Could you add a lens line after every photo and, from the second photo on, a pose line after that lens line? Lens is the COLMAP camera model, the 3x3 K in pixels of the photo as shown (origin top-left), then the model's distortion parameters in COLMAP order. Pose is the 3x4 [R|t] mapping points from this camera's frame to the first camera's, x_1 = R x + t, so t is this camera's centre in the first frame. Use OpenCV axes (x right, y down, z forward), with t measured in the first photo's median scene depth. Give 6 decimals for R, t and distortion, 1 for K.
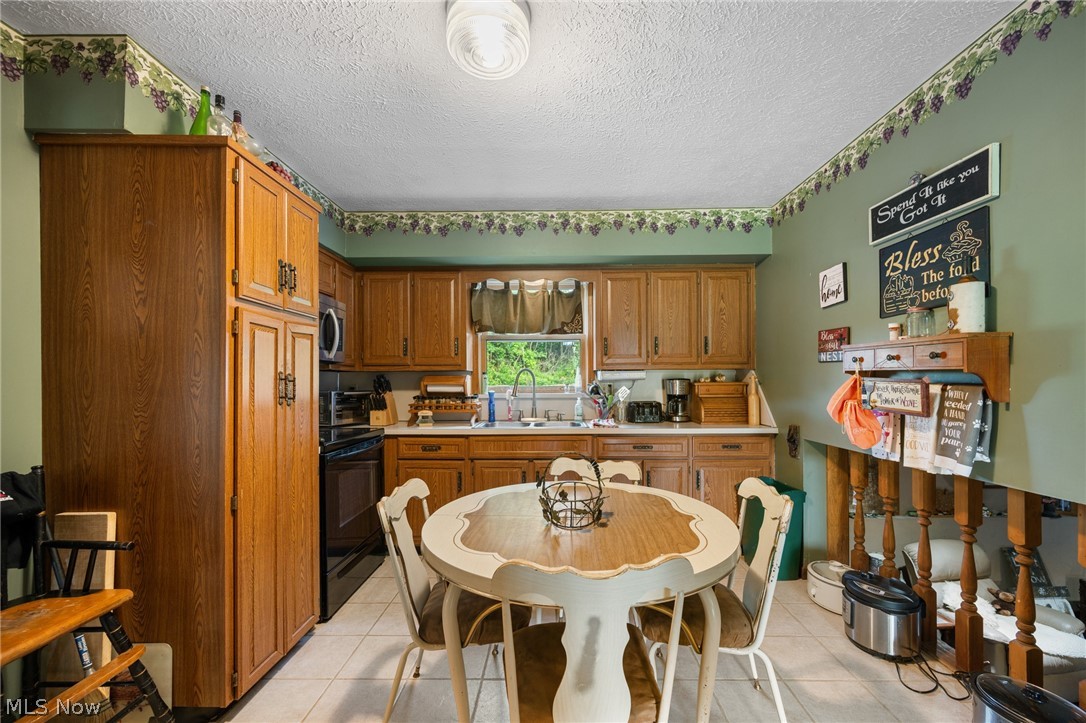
lens RADIAL K [[441.7, 0, 540.9], [0, 441.7, 382.7], [0, 0, 1]] dist [0.018472, -0.000205]
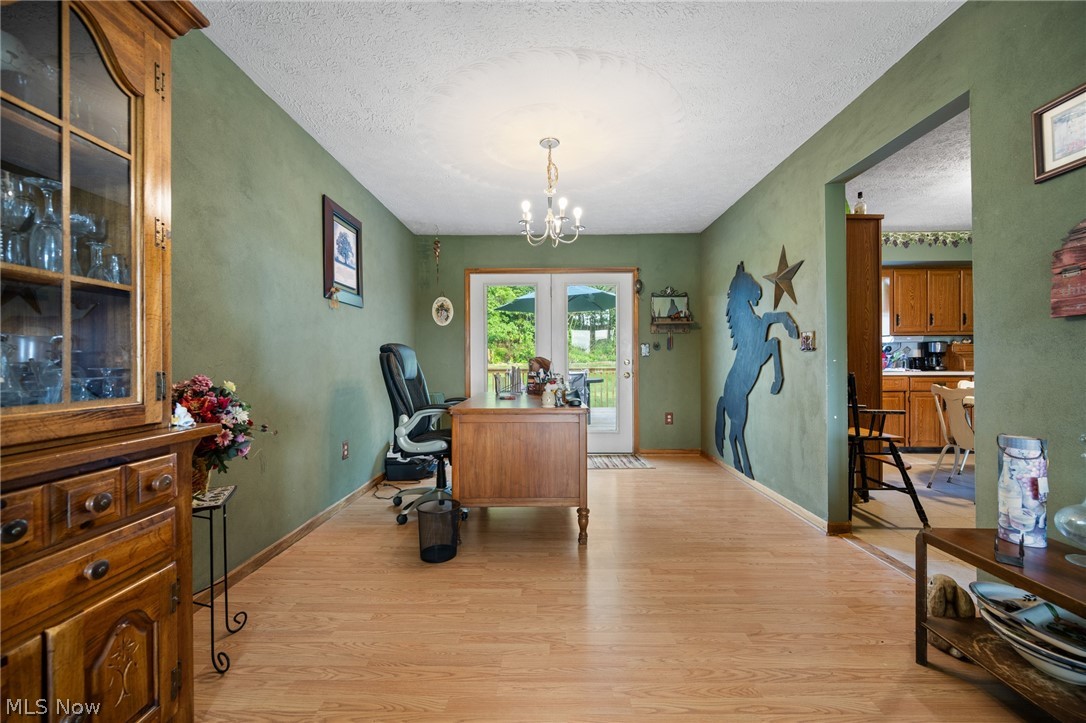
lens RADIAL K [[431.3, 0, 526.4], [0, 431.3, 362.6], [0, 0, 1]] dist [-0.001477, -0.000102]
pose [[0.999983, 0.002049, -0.005549, -1.205752], [-0.002064, 0.999994, -0.002638, 0.077203], [0.005544, 0.002649, 0.999981, -0.519280]]
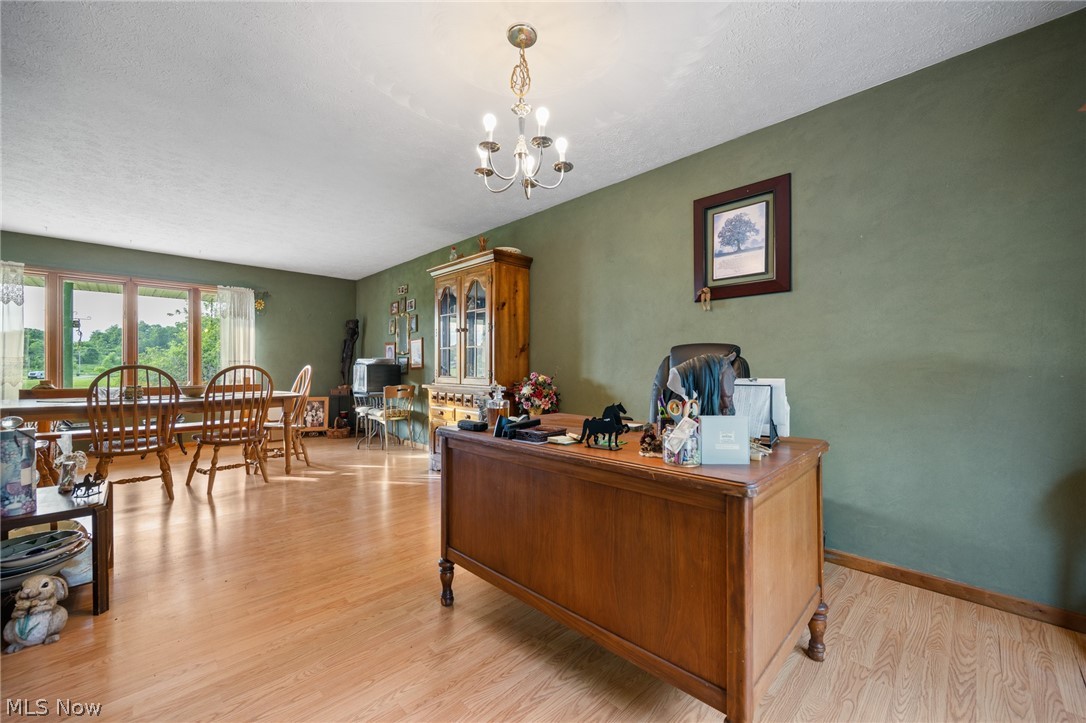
lens RADIAL K [[425.9, 0, 541.9], [0, 425.9, 366.6], [0, 0, 1]] dist [0.000040, 0.000044]
pose [[-0.700470, 0.002562, -0.713677, -0.761071], [-0.002500, 0.999979, 0.006044, 0.068414], [0.713677, 0.006017, -0.700449, 0.816616]]
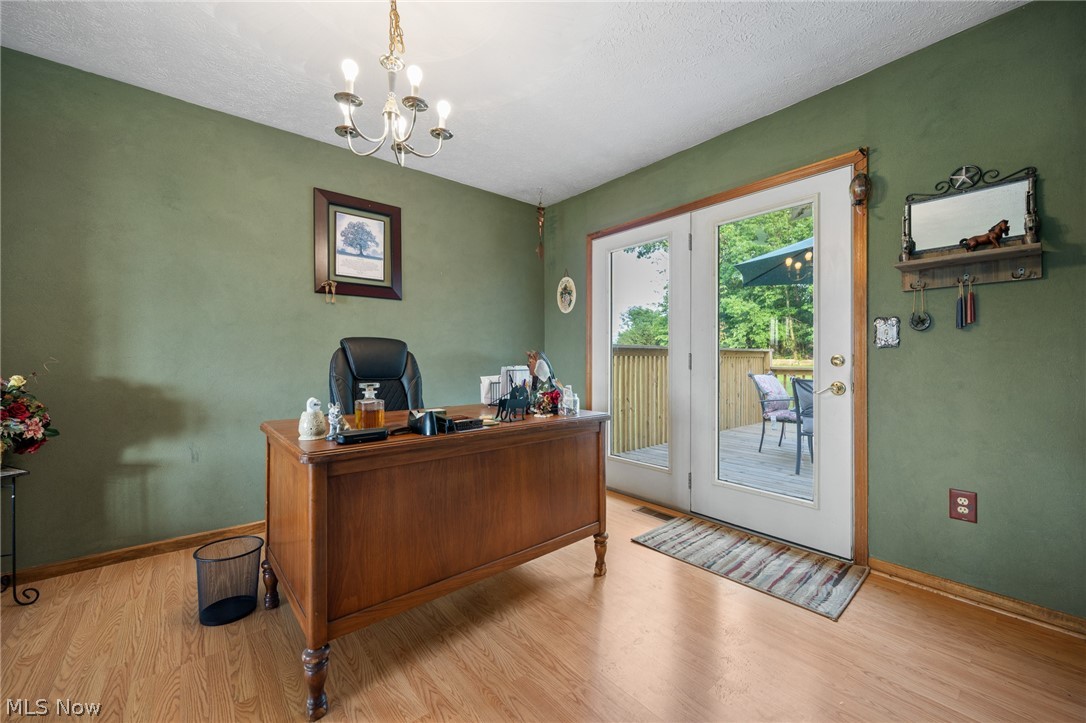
lens RADIAL K [[422.6, 0, 549.3], [0, 422.6, 359.4], [0, 0, 1]] dist [-0.000546, -0.000133]
pose [[0.657806, 0.004061, -0.753176, -0.653080], [-0.006053, 0.999982, 0.000105, 0.072147], [0.753163, 0.004490, 0.657819, 0.191202]]
